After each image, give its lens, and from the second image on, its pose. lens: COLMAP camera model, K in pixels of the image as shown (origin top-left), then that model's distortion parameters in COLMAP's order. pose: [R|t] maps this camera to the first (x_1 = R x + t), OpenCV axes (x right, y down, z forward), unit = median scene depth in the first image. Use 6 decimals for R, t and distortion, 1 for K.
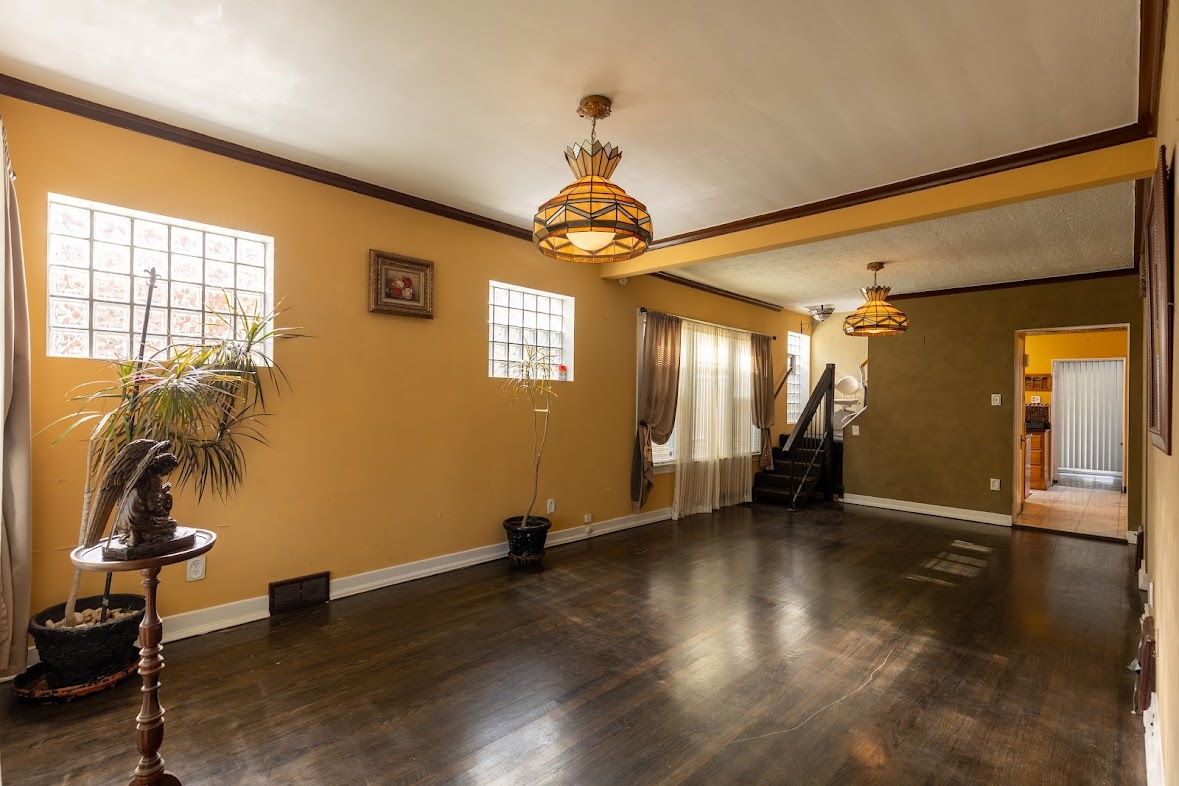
lens RADIAL K [[534.3, 0, 589.5], [0, 534.3, 398.8], [0, 0, 1]] dist [0.007080, -0.000882]
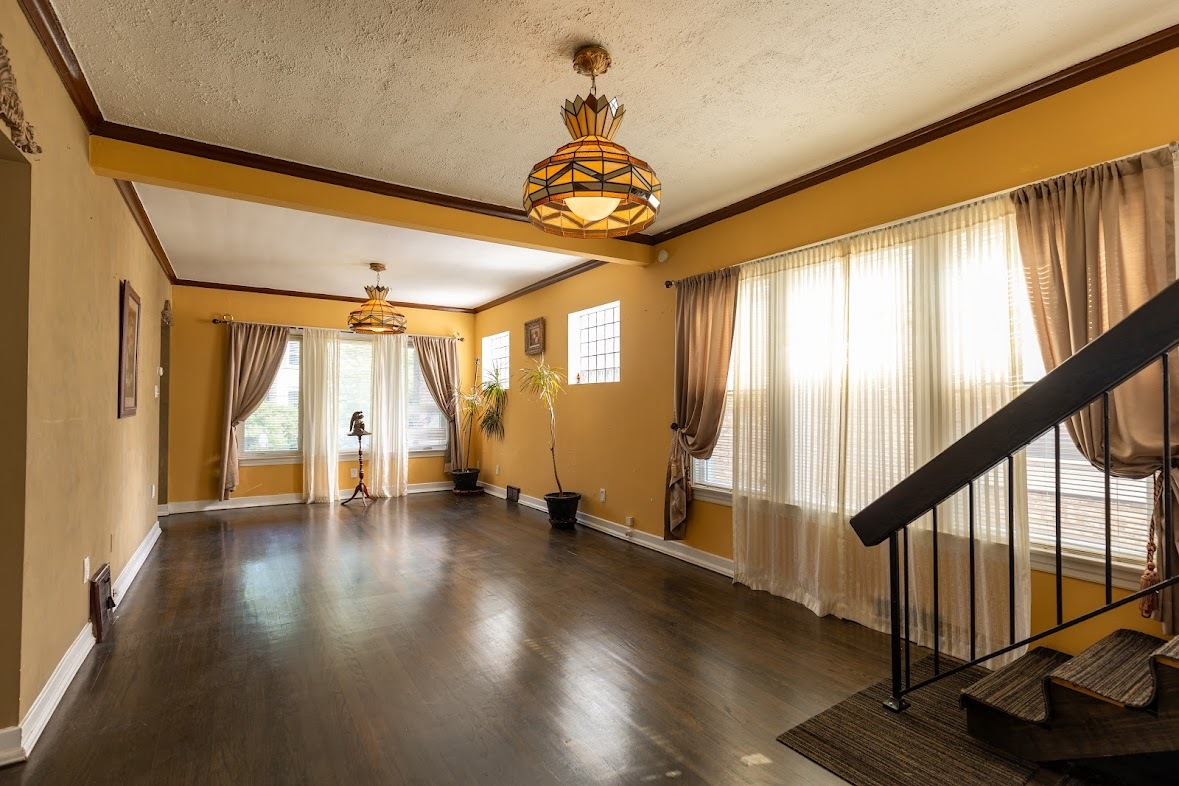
lens RADIAL K [[534.3, 0, 589.5], [0, 534.3, 398.8], [0, 0, 1]] dist [0.007080, -0.000882]
pose [[-0.199917, -0.028453, -0.979400, 0.947185], [-0.003073, 0.999592, -0.028412, 0.028134], [0.979808, -0.002670, -0.199923, 1.098590]]
